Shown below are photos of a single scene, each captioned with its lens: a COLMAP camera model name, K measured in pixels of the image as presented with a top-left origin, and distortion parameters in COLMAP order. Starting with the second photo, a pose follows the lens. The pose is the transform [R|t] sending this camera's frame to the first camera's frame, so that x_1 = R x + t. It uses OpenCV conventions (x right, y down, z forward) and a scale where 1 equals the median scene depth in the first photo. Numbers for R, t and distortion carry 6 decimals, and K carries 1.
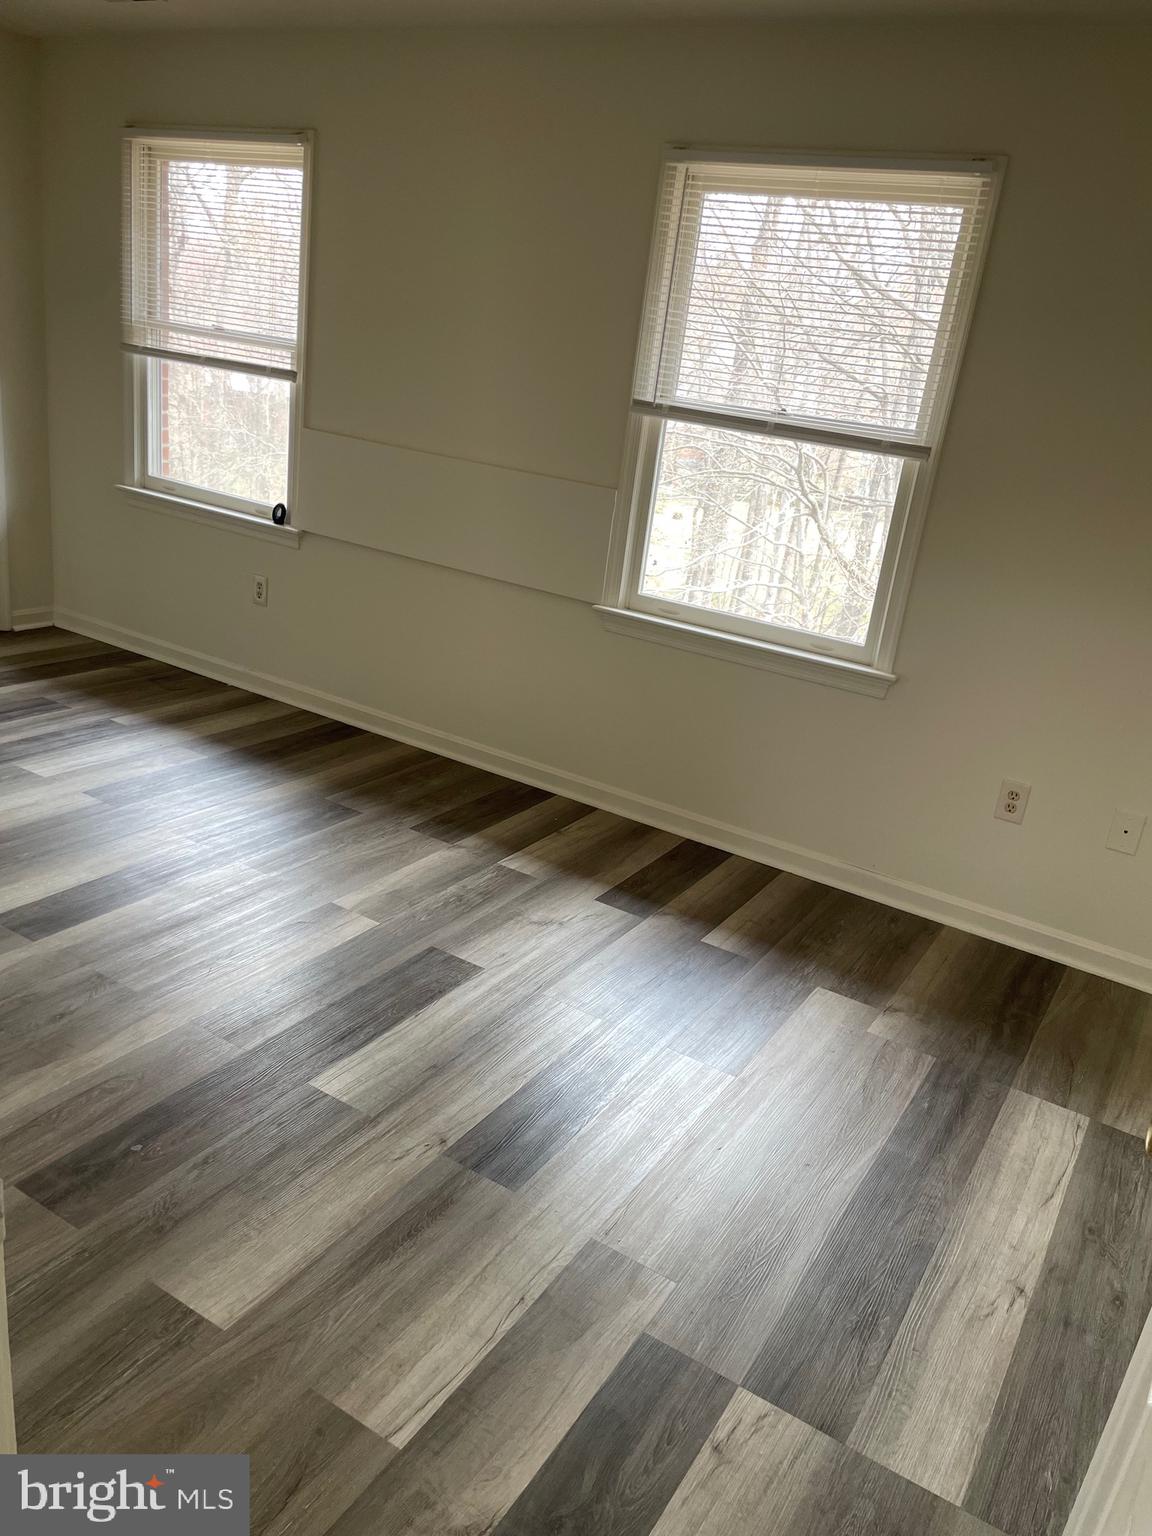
lens RADIAL K [[1161.3, 0, 583.1], [0, 1161.3, 767.1], [0, 0, 1]] dist [0.090018, -0.119406]
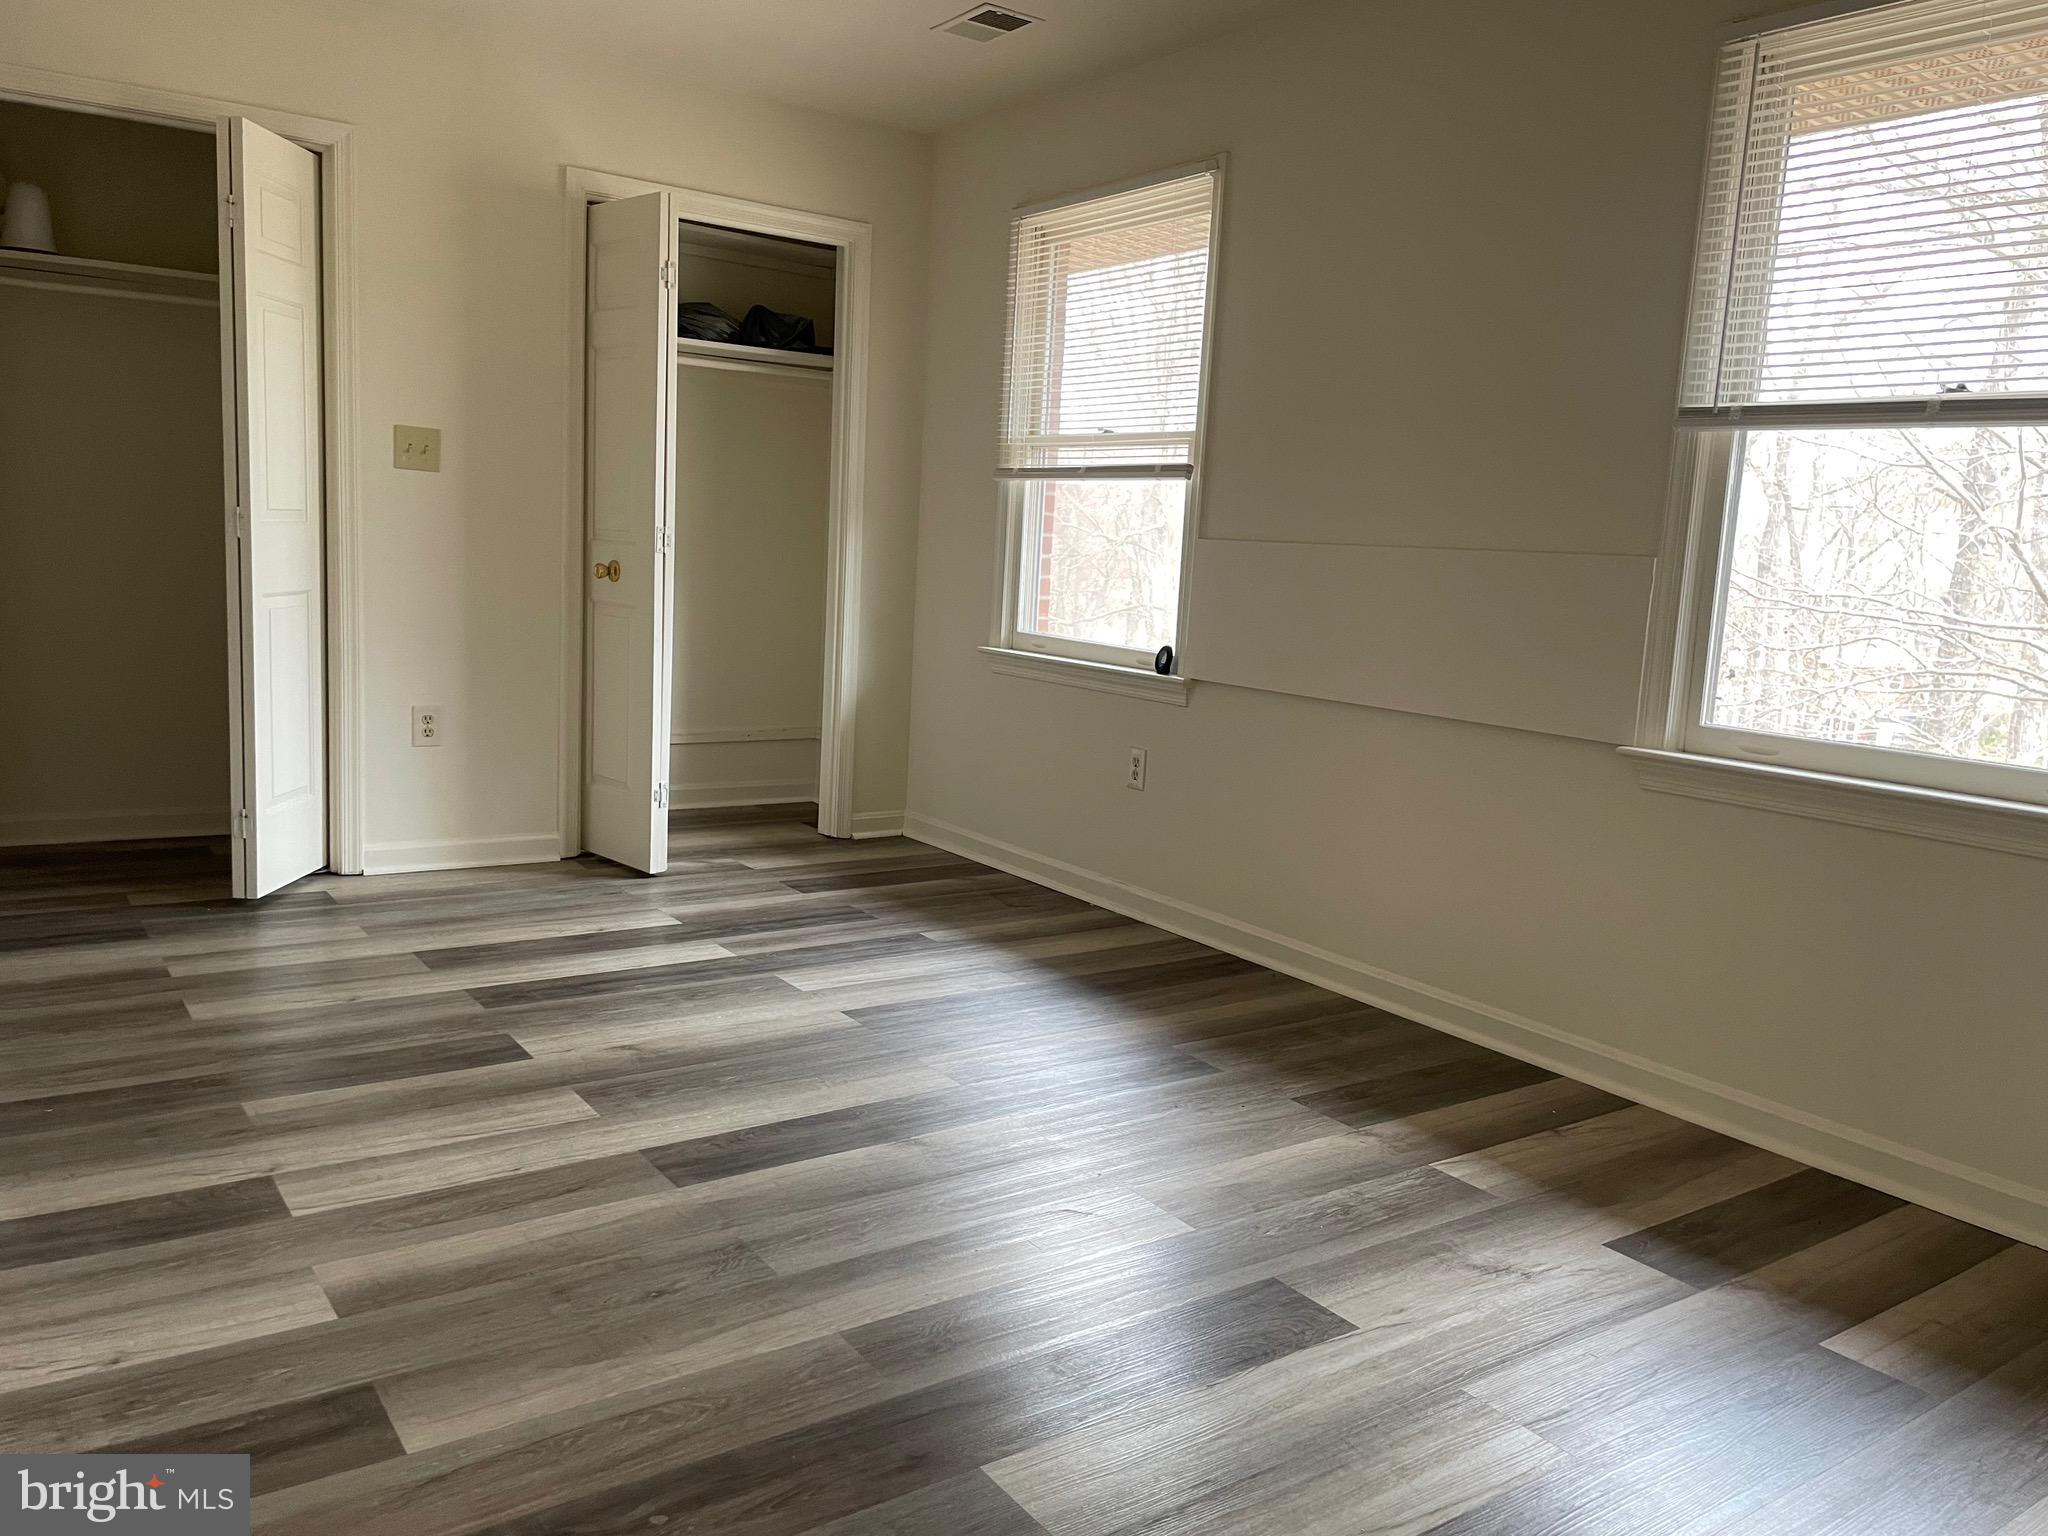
lens RADIAL K [[1548.4, 0, 1033.6], [0, 1548.4, 748.0], [0, 0, 1]] dist [0.090018, -0.119406]
pose [[0.915018, -0.018380, -0.402994, 0.058004], [-0.078779, 0.971587, -0.223186, 0.064634], [0.395647, 0.235967, 0.887572, 0.171771]]
